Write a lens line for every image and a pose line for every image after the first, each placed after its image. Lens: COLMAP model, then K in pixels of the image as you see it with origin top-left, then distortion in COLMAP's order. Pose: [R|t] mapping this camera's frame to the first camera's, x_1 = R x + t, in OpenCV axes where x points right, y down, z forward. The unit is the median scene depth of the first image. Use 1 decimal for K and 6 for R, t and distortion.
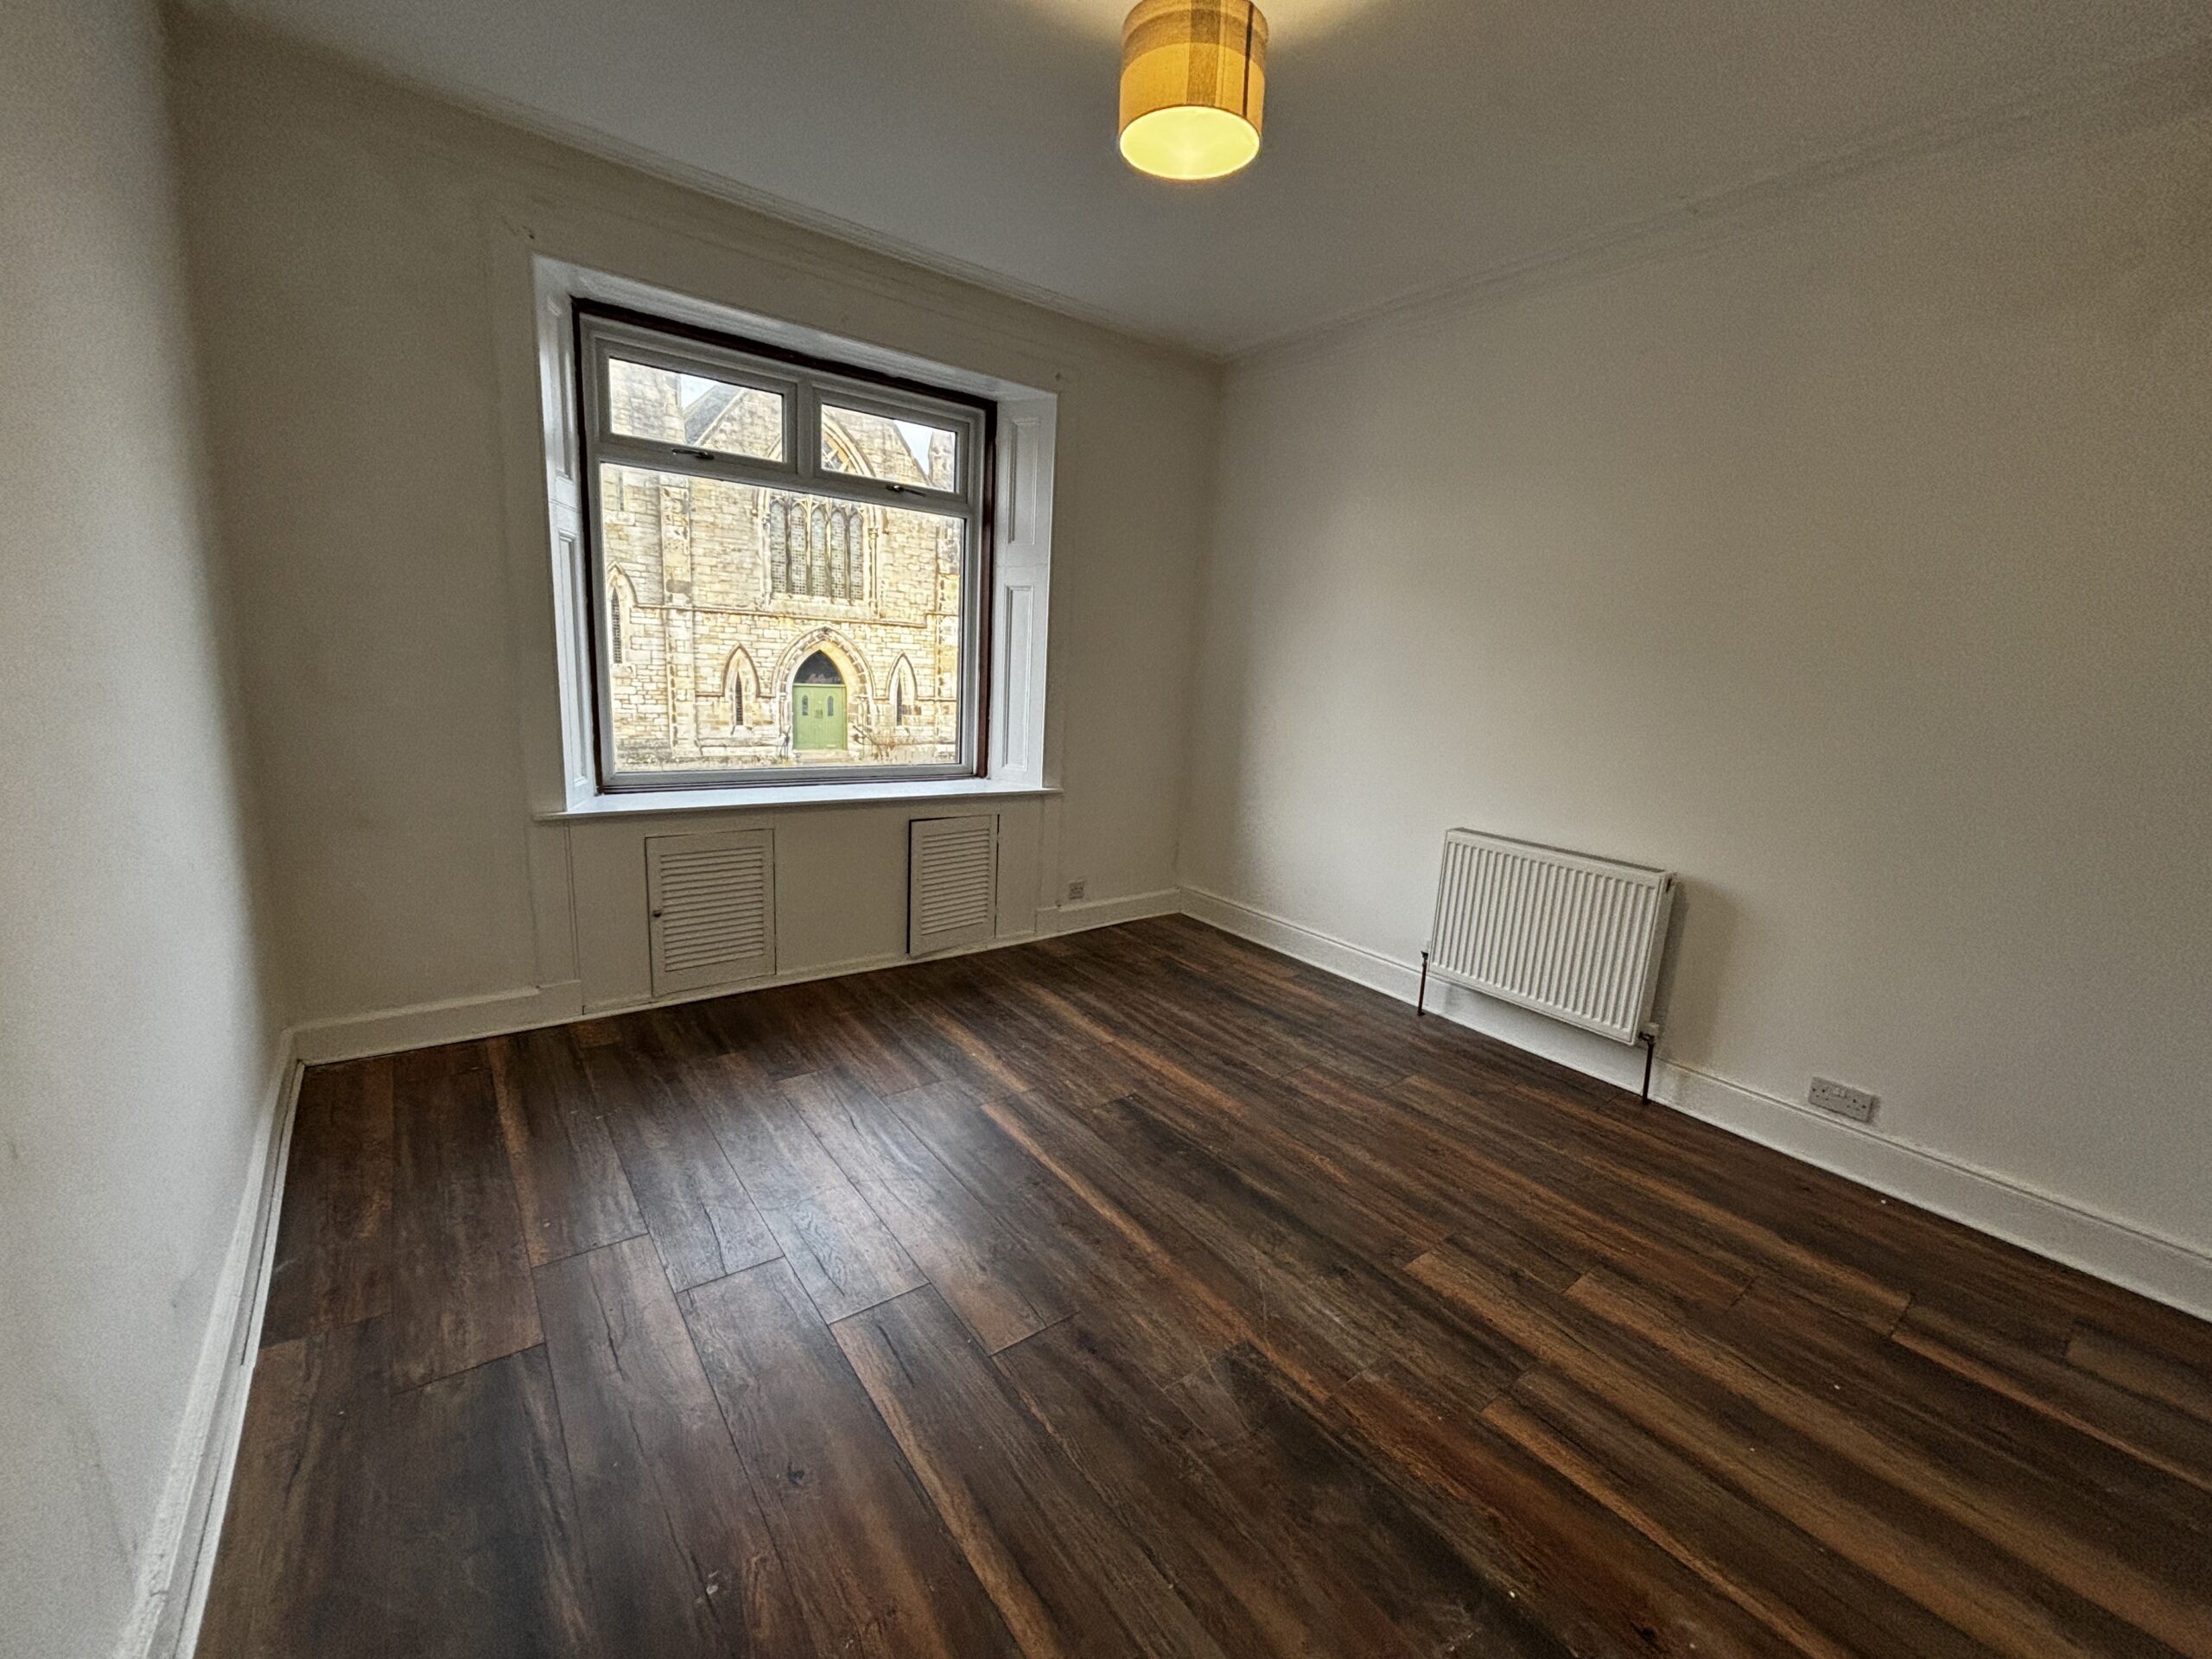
lens RADIAL K [[889.9, 0, 1110.1], [0, 889.9, 829.5], [0, 0, 1]] dist [-0.004650, -0.000294]
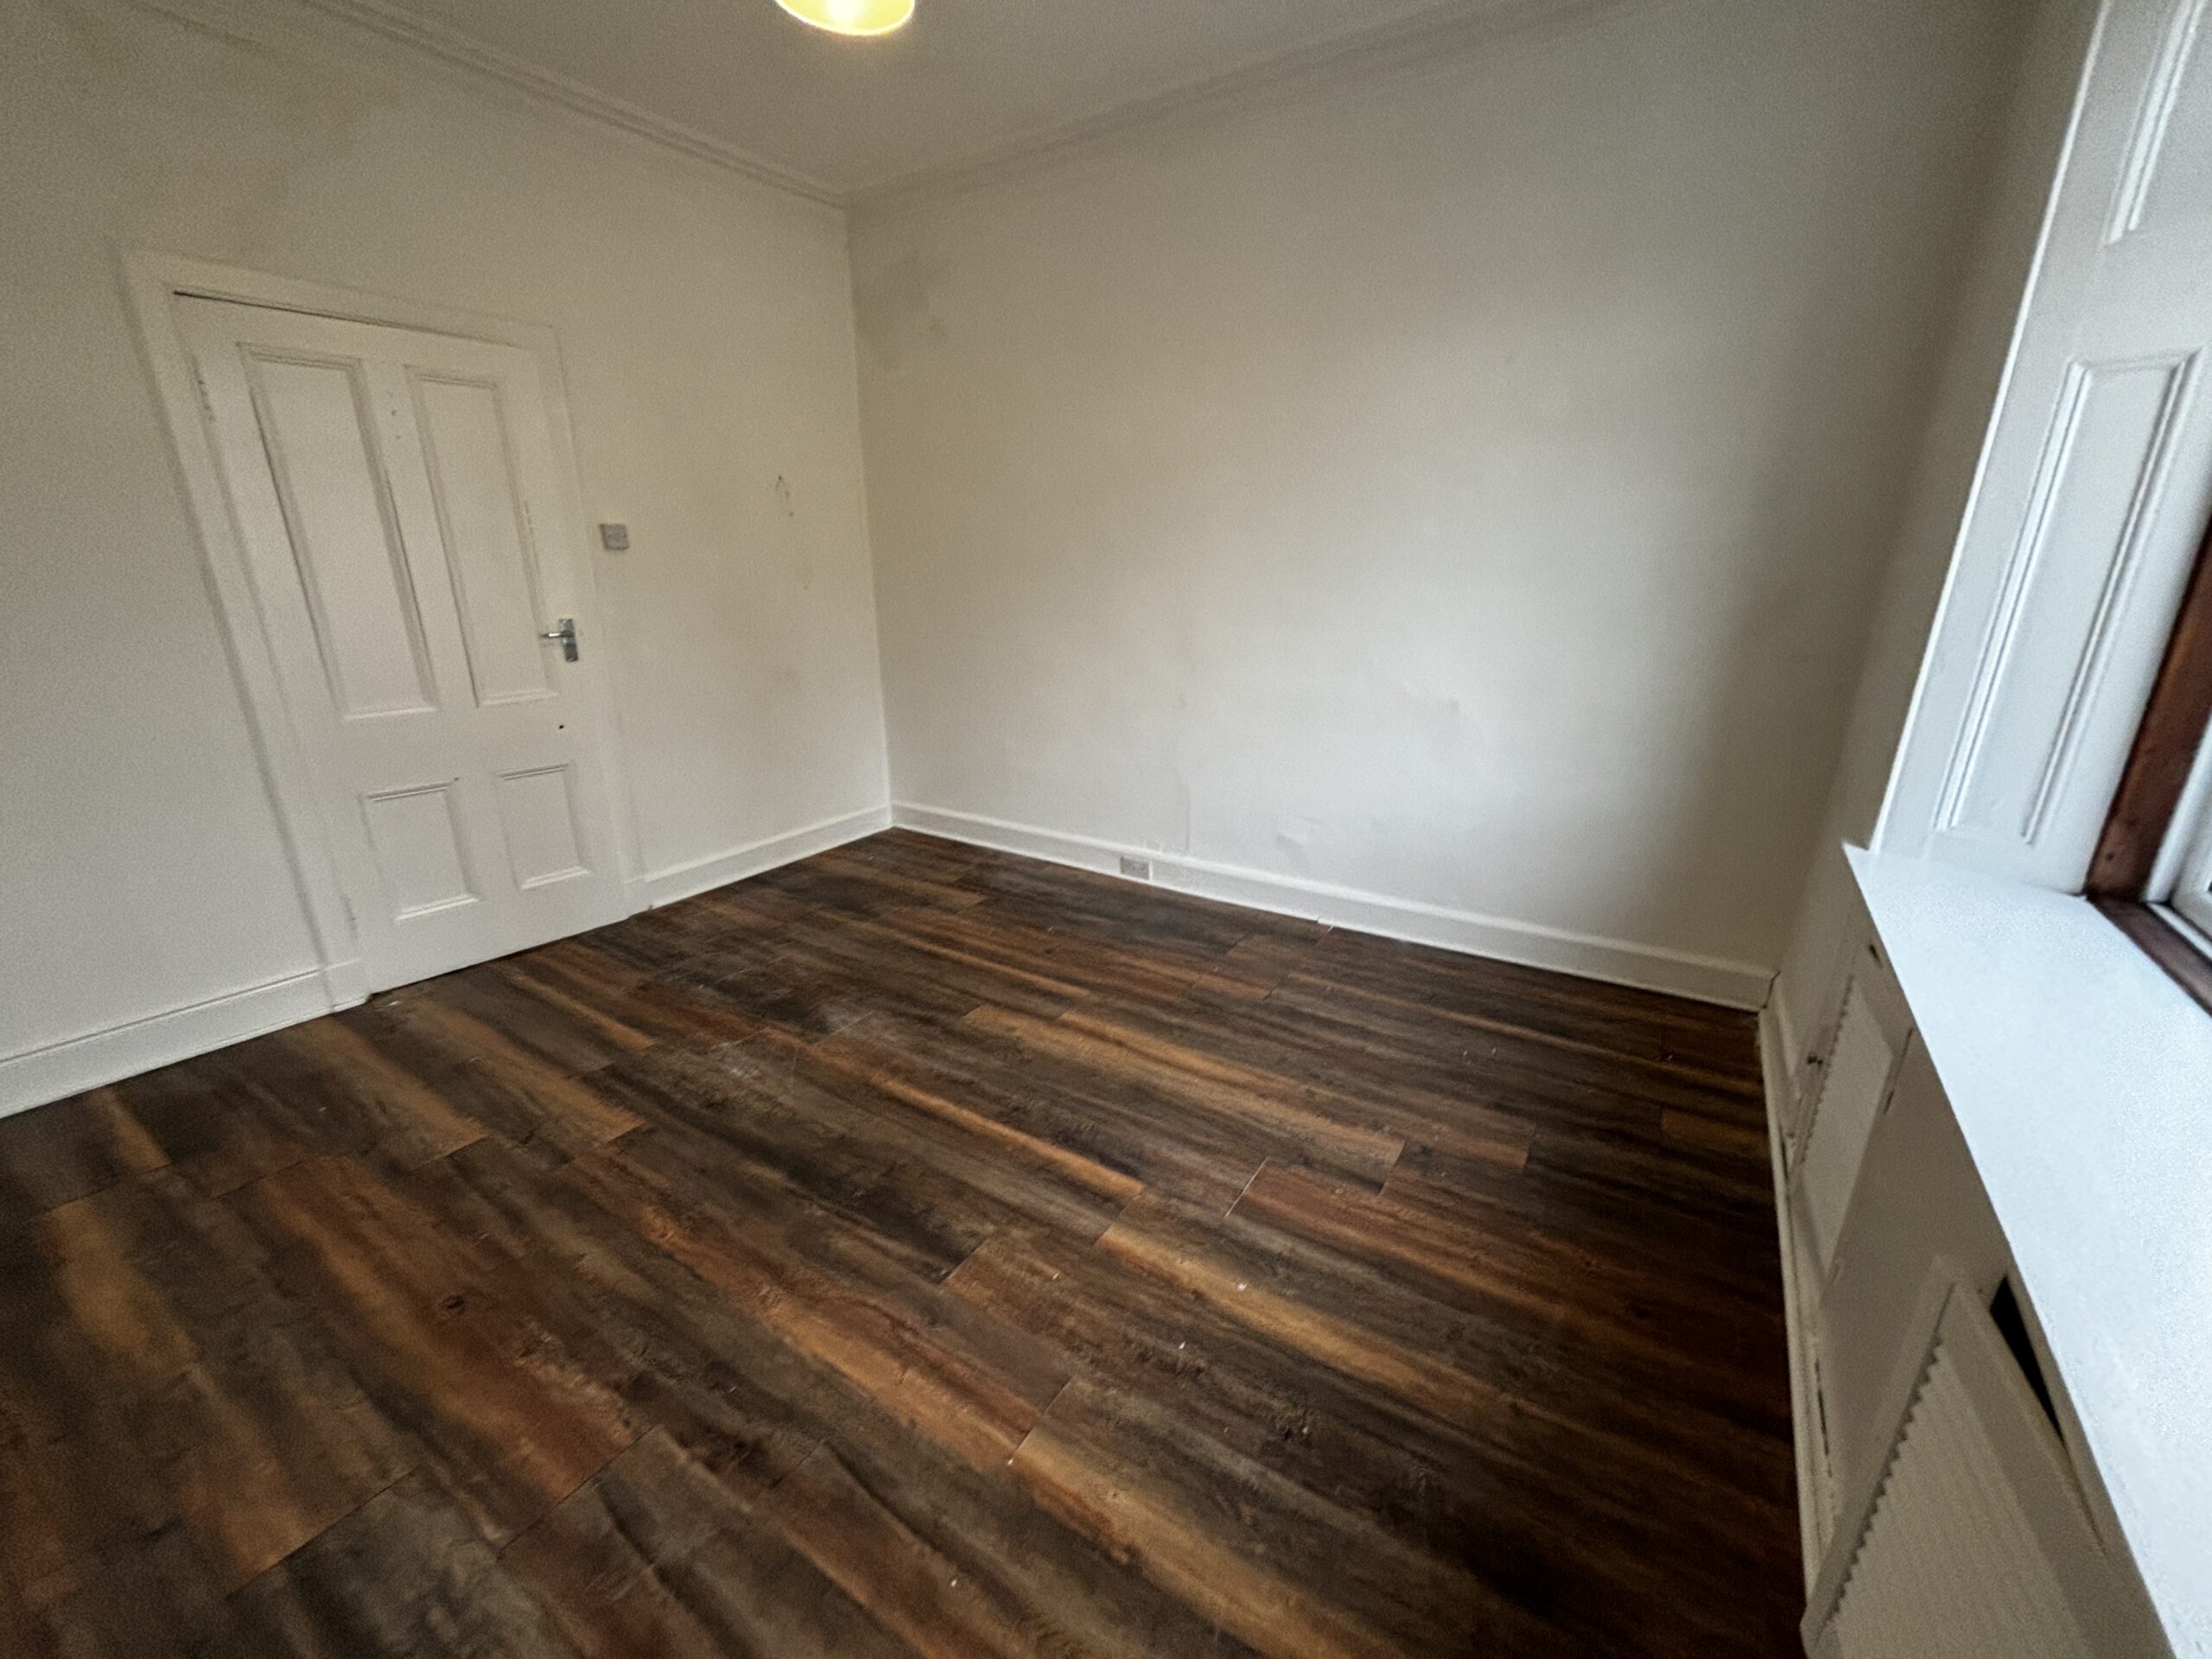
lens RADIAL K [[889.9, 0, 1111.4], [0, 889.9, 822.7], [0, 0, 1]] dist [-0.004650, -0.000294]
pose [[-0.941561, 0.044097, -0.333944, 0.118810], [-0.115198, 0.889461, 0.442254, -0.297208], [0.316532, 0.454879, -0.832402, 1.570367]]
